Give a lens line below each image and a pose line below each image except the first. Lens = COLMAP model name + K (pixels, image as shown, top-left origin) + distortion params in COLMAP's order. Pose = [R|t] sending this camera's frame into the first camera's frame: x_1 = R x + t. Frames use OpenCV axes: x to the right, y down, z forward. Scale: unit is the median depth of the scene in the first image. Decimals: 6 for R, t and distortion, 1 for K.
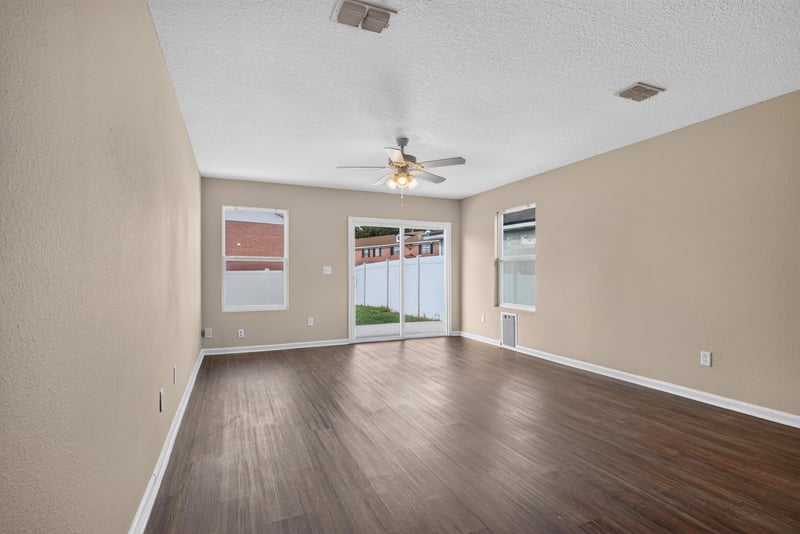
lens RADIAL K [[382.7, 0, 398.4], [0, 382.7, 277.4], [0, 0, 1]] dist [0.000593, 0.000093]
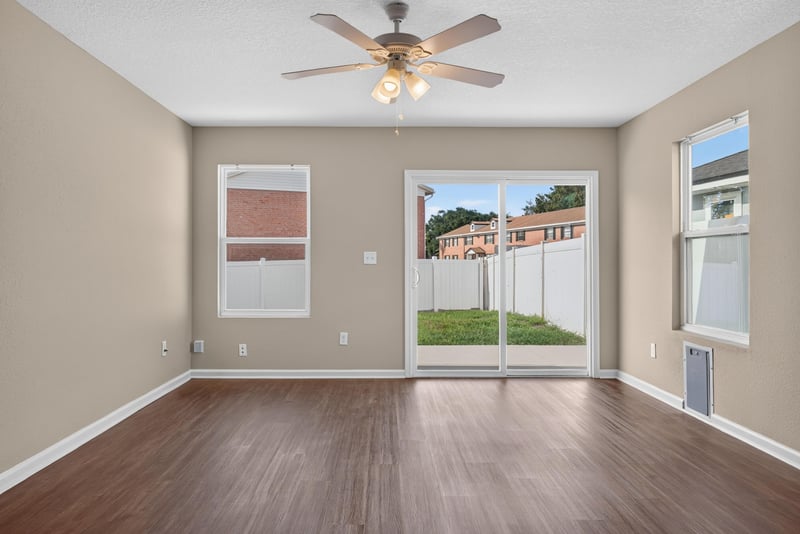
lens RADIAL K [[530.5, 0, 384.6], [0, 530.5, 259.7], [0, 0, 1]] dist [-0.001624, -0.000555]
pose [[0.918097, -0.000516, -0.396354, 0.182384], [-0.006587, 0.999841, -0.016560, -0.001201], [0.396300, 0.017814, 0.917948, 0.211657]]
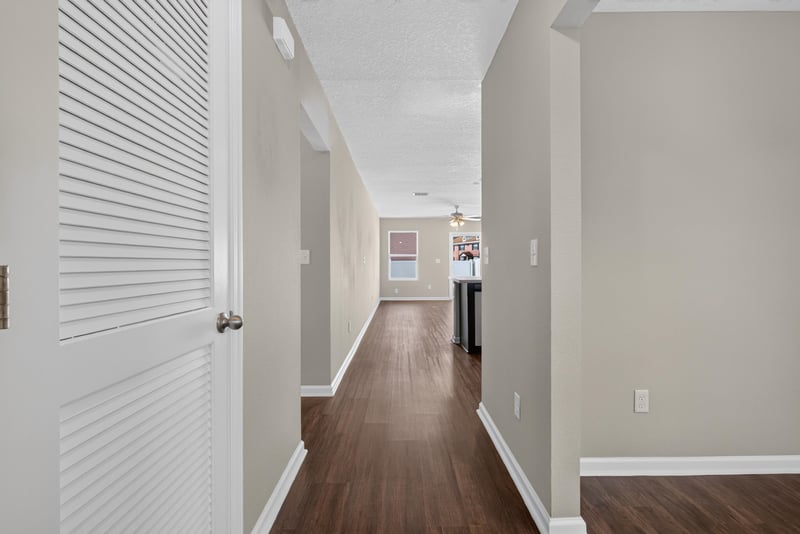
lens RADIAL K [[384.8, 0, 400.0], [0, 384.8, 267.0], [0, 0, 1]] dist [0.000587, 0.000346]
pose [[0.918847, 0.001988, -0.394609, 0.407101], [-0.001871, 0.999998, 0.000682, 0.011842], [0.394609, 0.000111, 0.918849, -0.863093]]
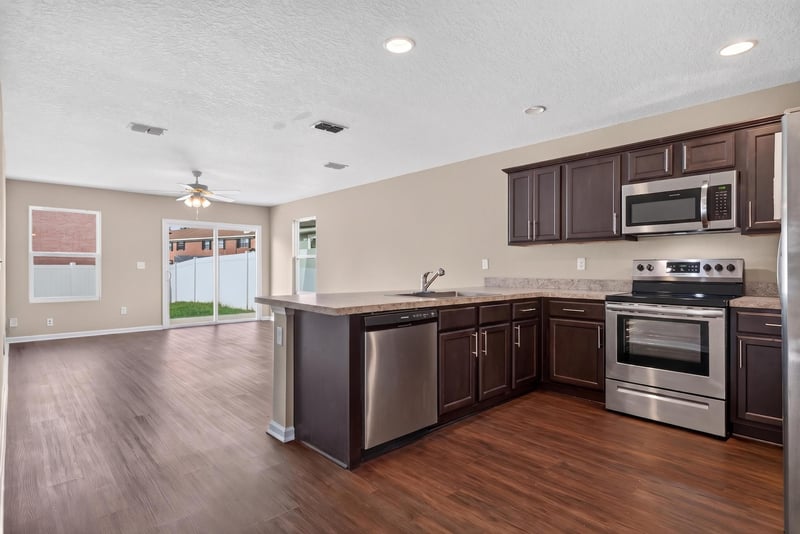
lens RADIAL K [[423.4, 0, 403.1], [0, 423.4, 269.9], [0, 0, 1]] dist [-0.001899, 0.000946]
pose [[0.942597, 0.000006, 0.333932, 0.131018], [0.002655, 0.999968, -0.007511, 0.007045], [-0.333921, 0.007967, 0.942567, -0.454607]]
